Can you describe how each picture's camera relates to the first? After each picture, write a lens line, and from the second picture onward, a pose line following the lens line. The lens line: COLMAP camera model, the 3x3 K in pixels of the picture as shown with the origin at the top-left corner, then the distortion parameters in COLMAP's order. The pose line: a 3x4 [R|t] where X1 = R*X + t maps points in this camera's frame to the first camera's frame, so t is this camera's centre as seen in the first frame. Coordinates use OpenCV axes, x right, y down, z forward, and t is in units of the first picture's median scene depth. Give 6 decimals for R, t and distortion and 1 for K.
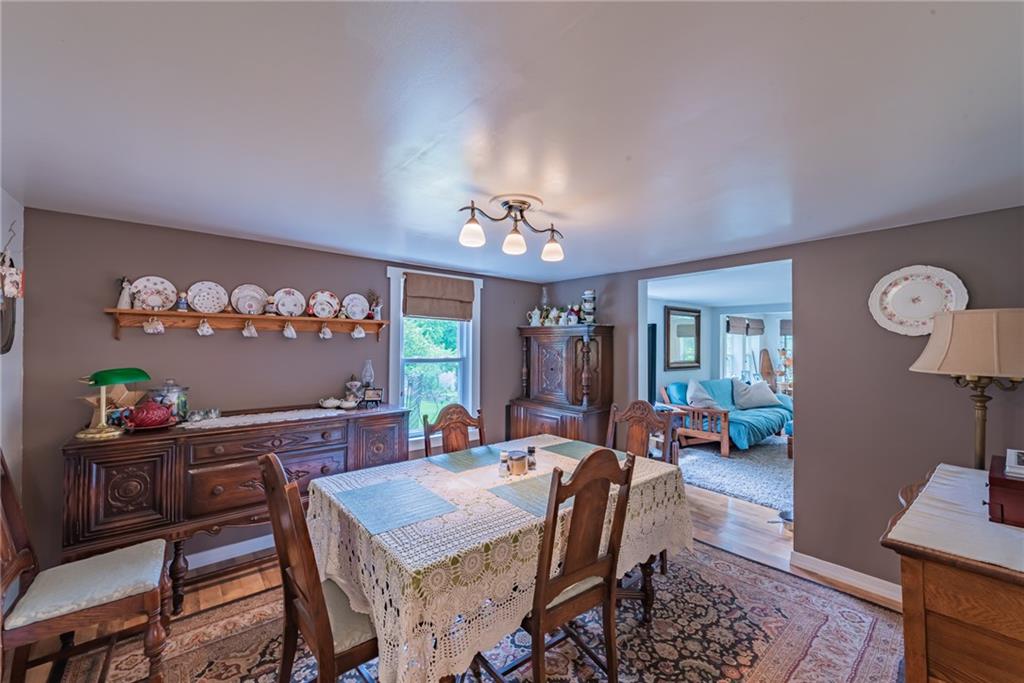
lens RADIAL K [[404.8, 0, 512.0], [0, 404.8, 341.5], [0, 0, 1]] dist [0.022657, -0.007266]
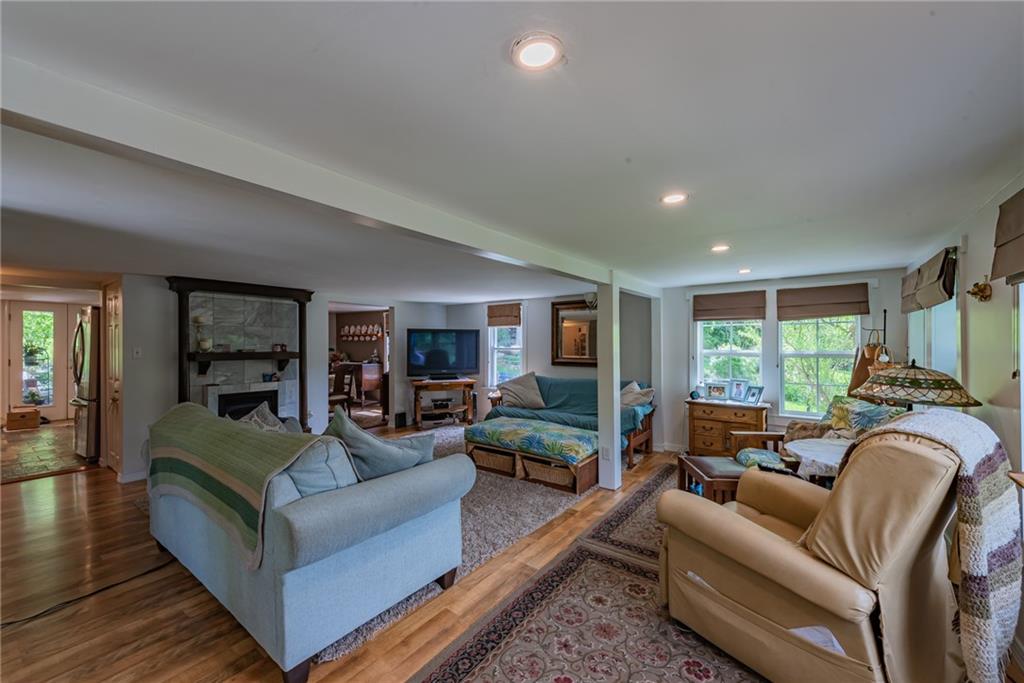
lens RADIAL K [[404.8, 0, 512.0], [0, 404.8, 341.5], [0, 0, 1]] dist [0.022657, -0.007266]
pose [[0.240159, -0.009515, -0.970687, 1.306196], [0.011397, 0.999911, -0.006982, 0.016237], [0.970667, -0.009386, 0.240246, 0.622242]]
